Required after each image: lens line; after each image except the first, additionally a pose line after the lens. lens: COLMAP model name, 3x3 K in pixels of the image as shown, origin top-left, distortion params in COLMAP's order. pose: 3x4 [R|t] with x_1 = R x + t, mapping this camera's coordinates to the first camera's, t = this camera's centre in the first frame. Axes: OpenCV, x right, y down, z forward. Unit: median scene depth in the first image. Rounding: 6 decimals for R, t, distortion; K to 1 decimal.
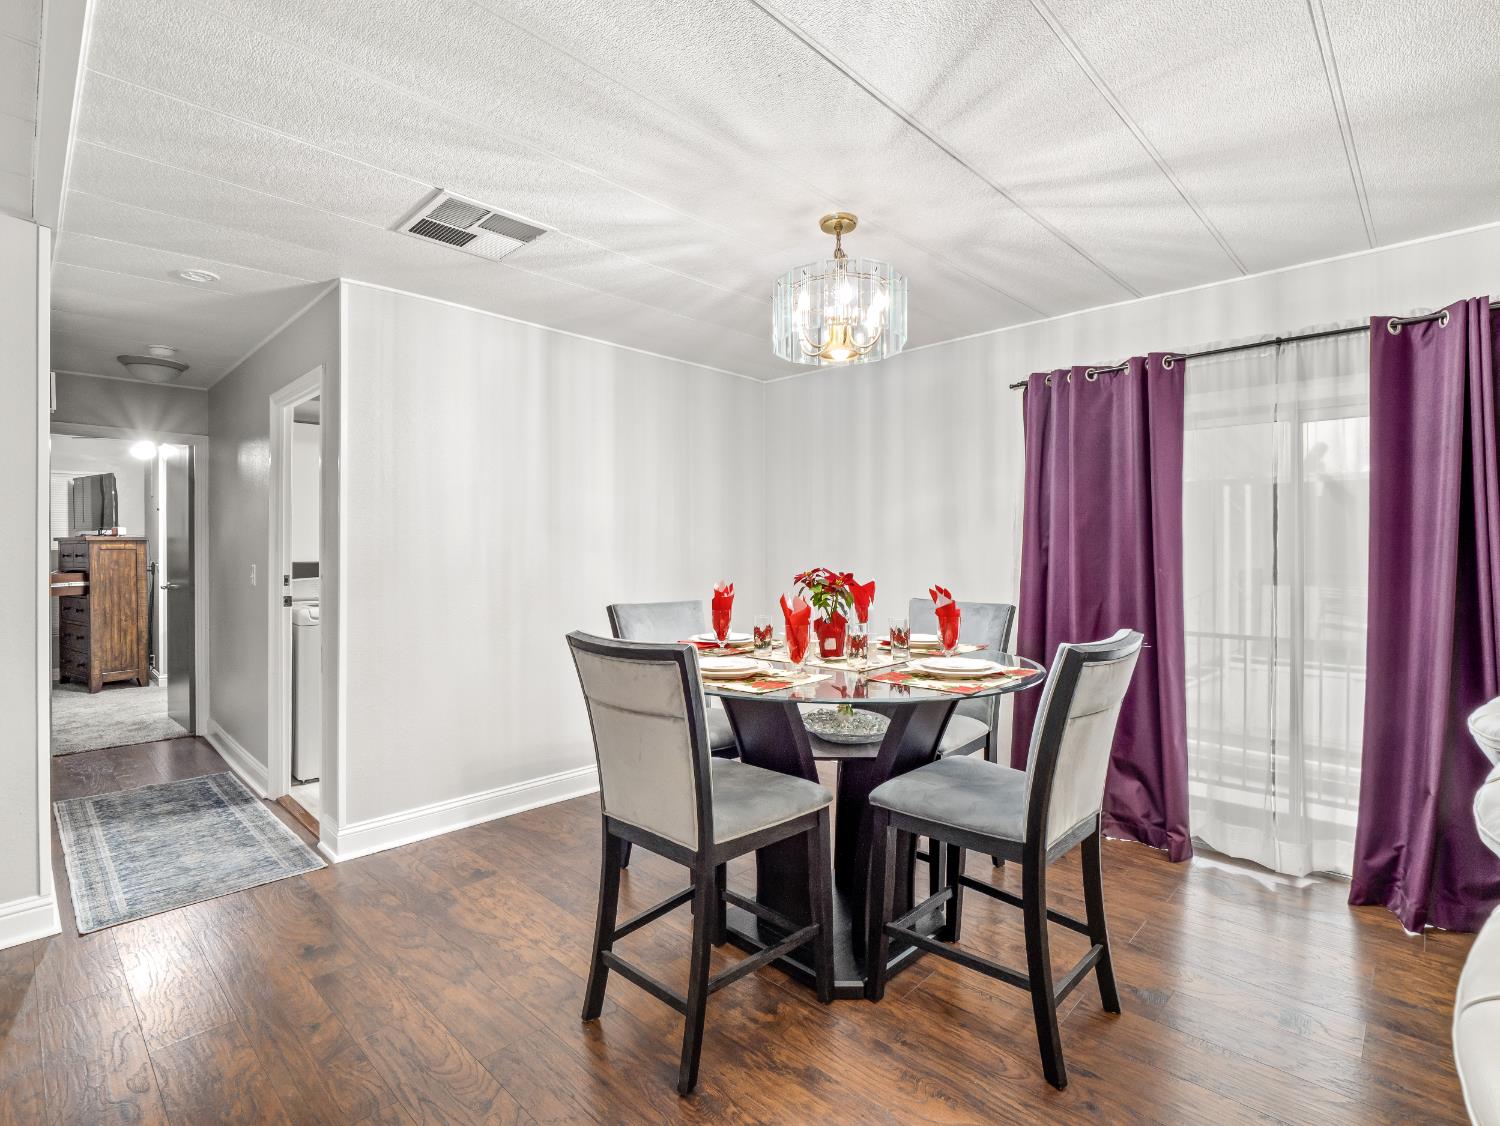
lens RADIAL K [[725.6, 0, 749.5], [0, 725.6, 549.4], [0, 0, 1]] dist [-0.012815, -0.001042]
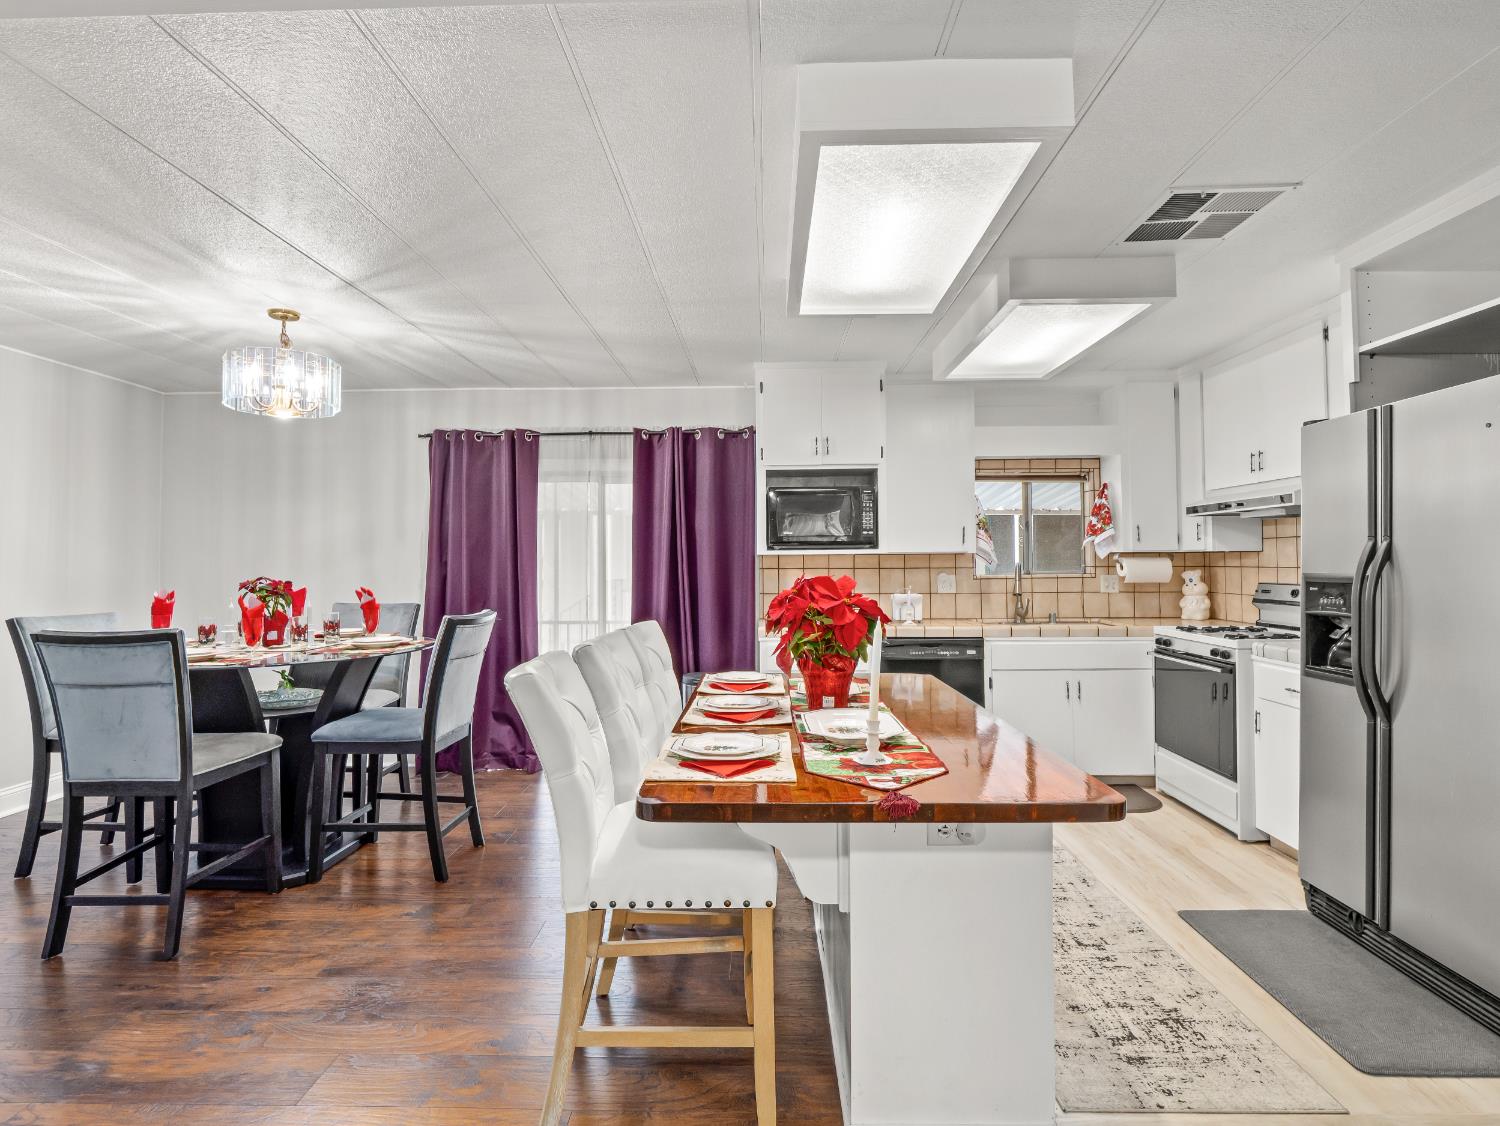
lens RADIAL K [[771.4, 0, 753.8], [0, 771.4, 542.1], [0, 0, 1]] dist [0.000105, -0.008856]
pose [[0.730999, 0.016770, 0.682172, -0.179800], [0.004289, 0.999565, -0.029169, 0.006869], [-0.682365, 0.024249, 0.730610, -0.531966]]
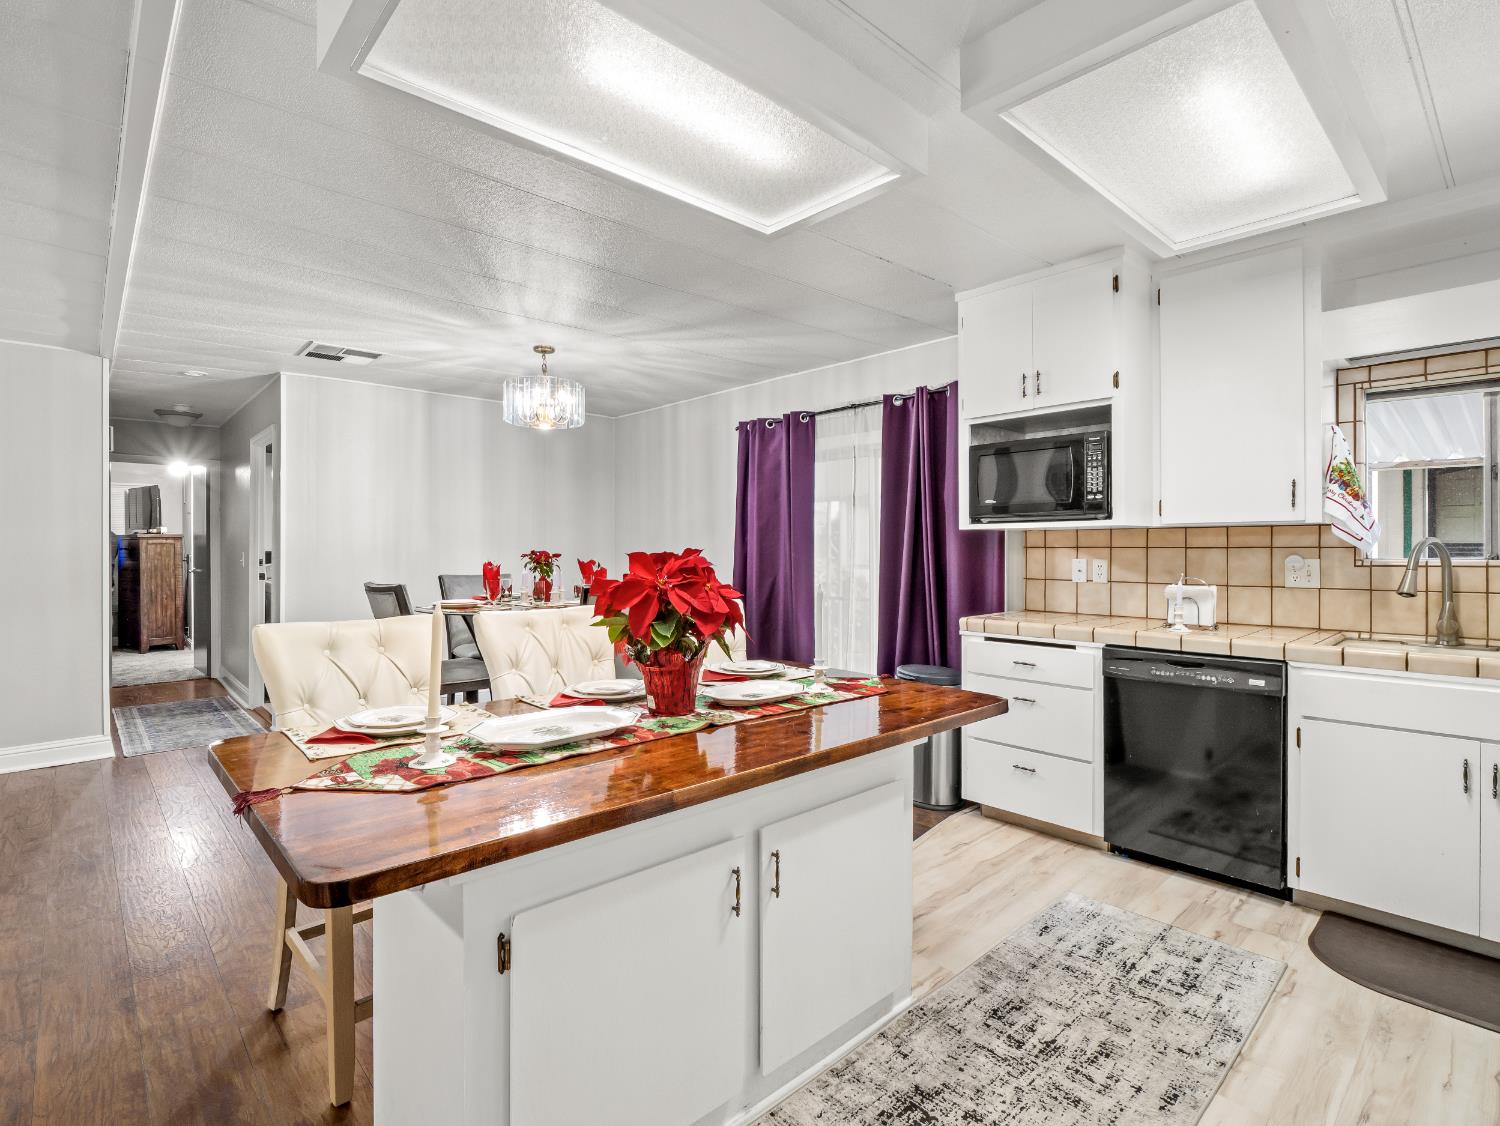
lens RADIAL K [[742.2, 0, 749.5], [0, 742.2, 549.4], [0, 0, 1]] dist [-0.015796, 0.000437]
pose [[0.998251, 0.000637, -0.059113, 0.643350], [-0.000572, 0.999999, 0.001119, 0.018909], [0.059114, -0.001083, 0.998251, -0.649121]]
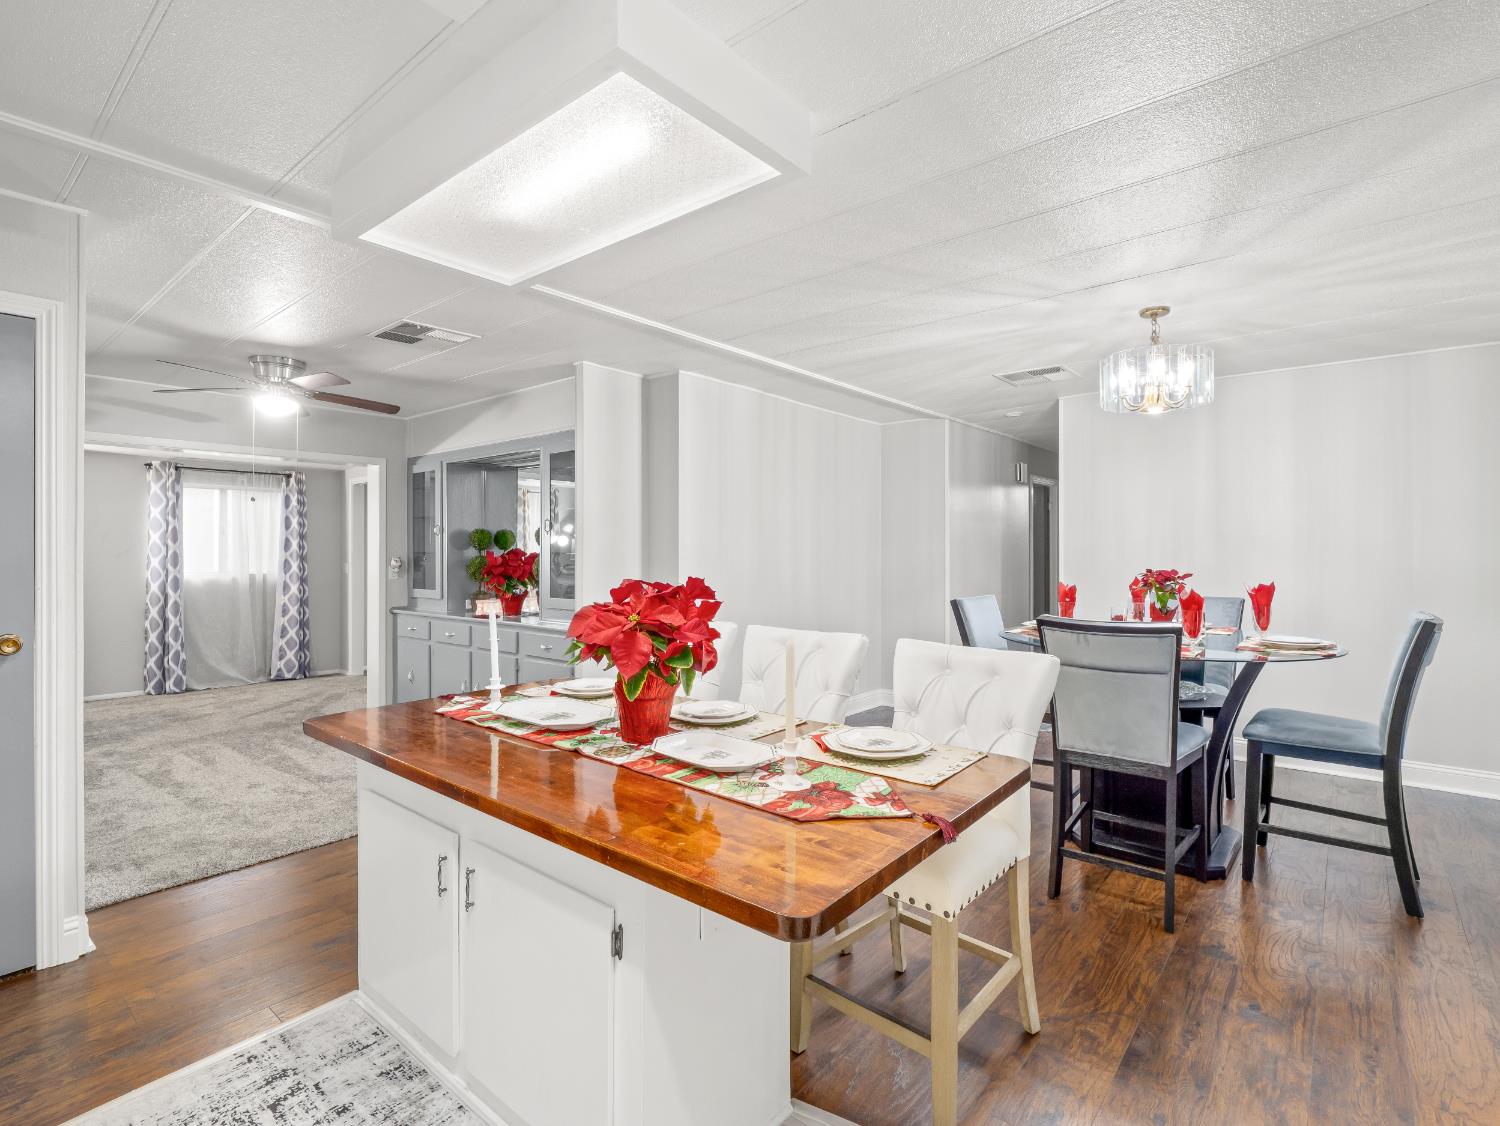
lens RADIAL K [[742.2, 0, 749.5], [0, 742.2, 549.4], [0, 0, 1]] dist [-0.015796, 0.000437]
pose [[0.079855, 0.003375, -0.996801, 1.267971], [0.006284, 0.999973, 0.003889, -0.023157], [0.996787, -0.006575, 0.079831, 0.137833]]
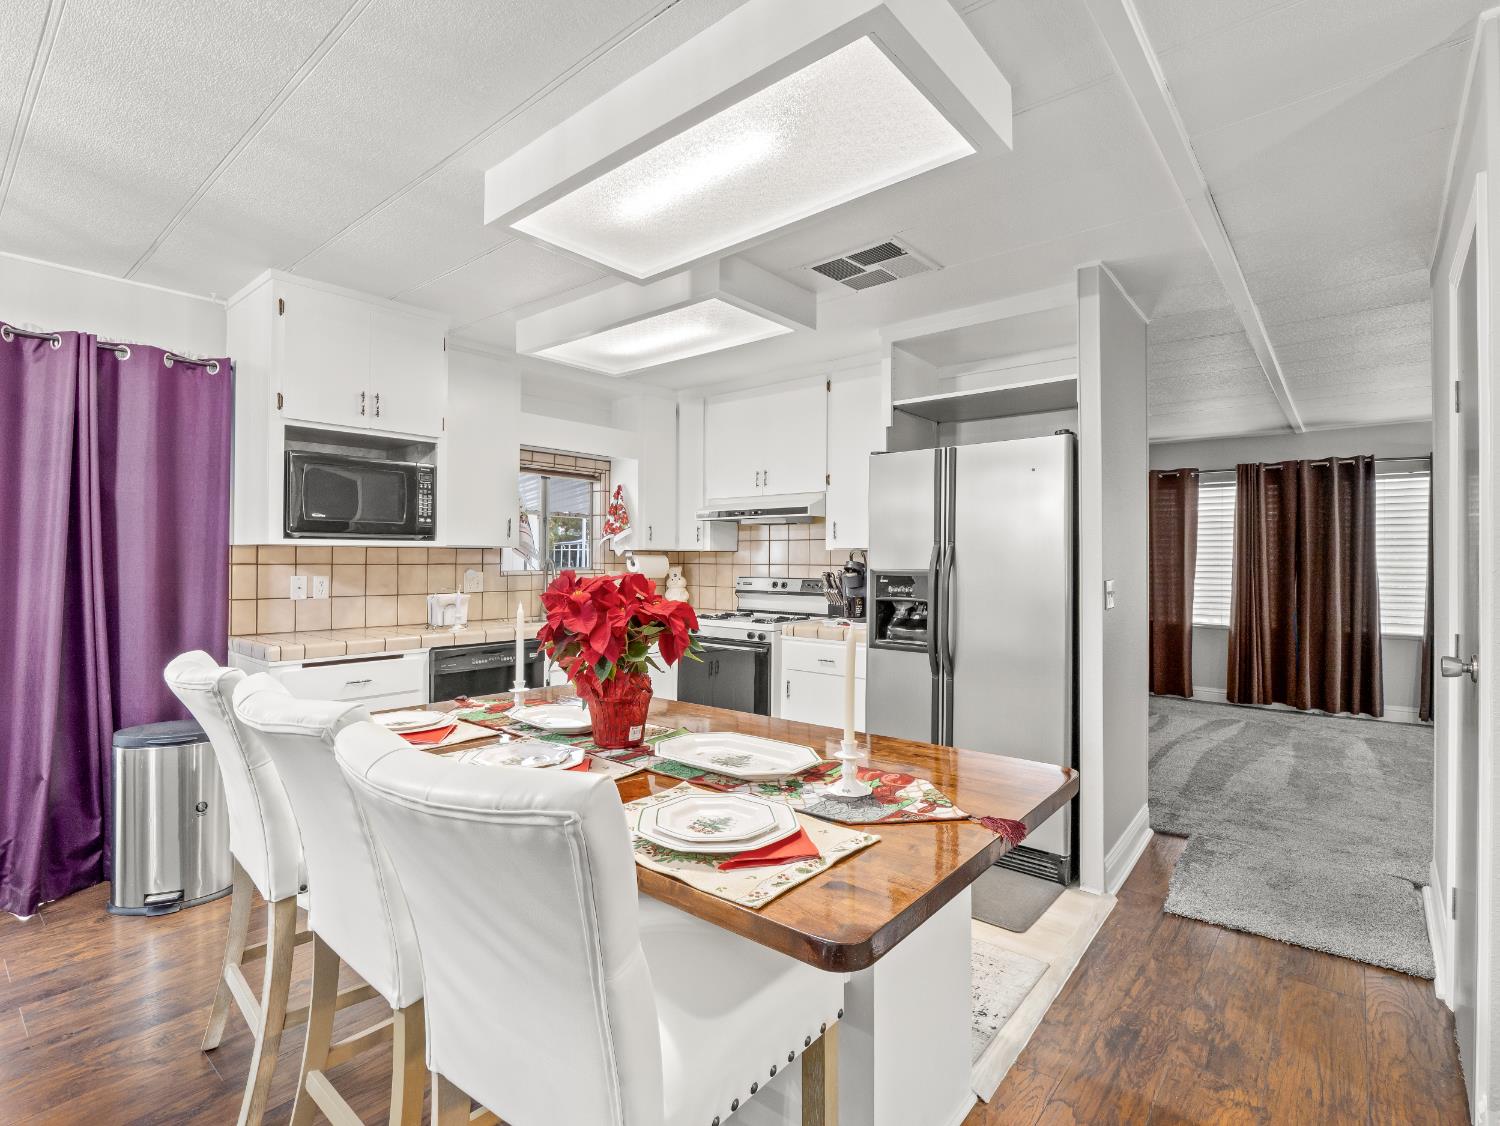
lens RADIAL K [[725.6, 0, 749.5], [0, 725.6, 549.4], [0, 0, 1]] dist [-0.012815, -0.001042]
pose [[-0.067458, 0.016778, 0.997581, -0.174556], [-0.002687, 0.999852, -0.016998, 0.010308], [-0.997719, -0.003827, -0.067403, 0.011933]]
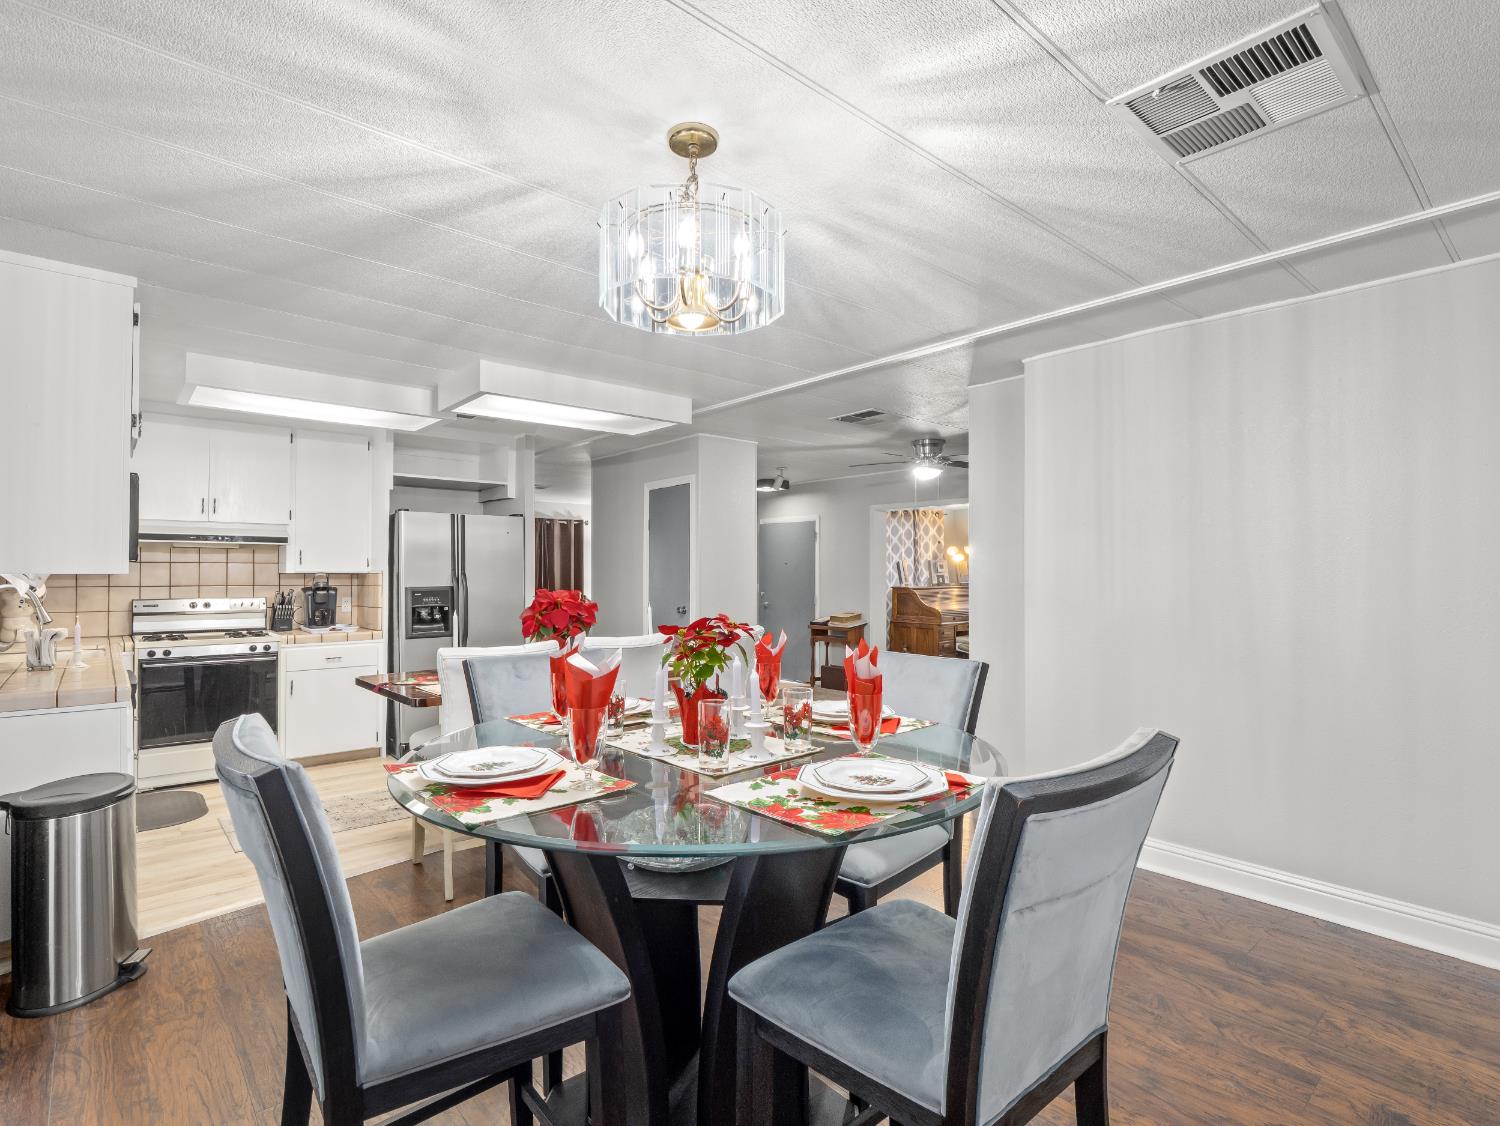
lens RADIAL K [[742.2, 0, 749.5], [0, 742.2, 549.4], [0, 0, 1]] dist [-0.015796, 0.000437]
pose [[-0.996444, 0.007018, 0.083962, 0.006477], [0.004566, 0.999558, -0.029368, -0.014491], [-0.084131, -0.028881, -0.996036, 1.554896]]
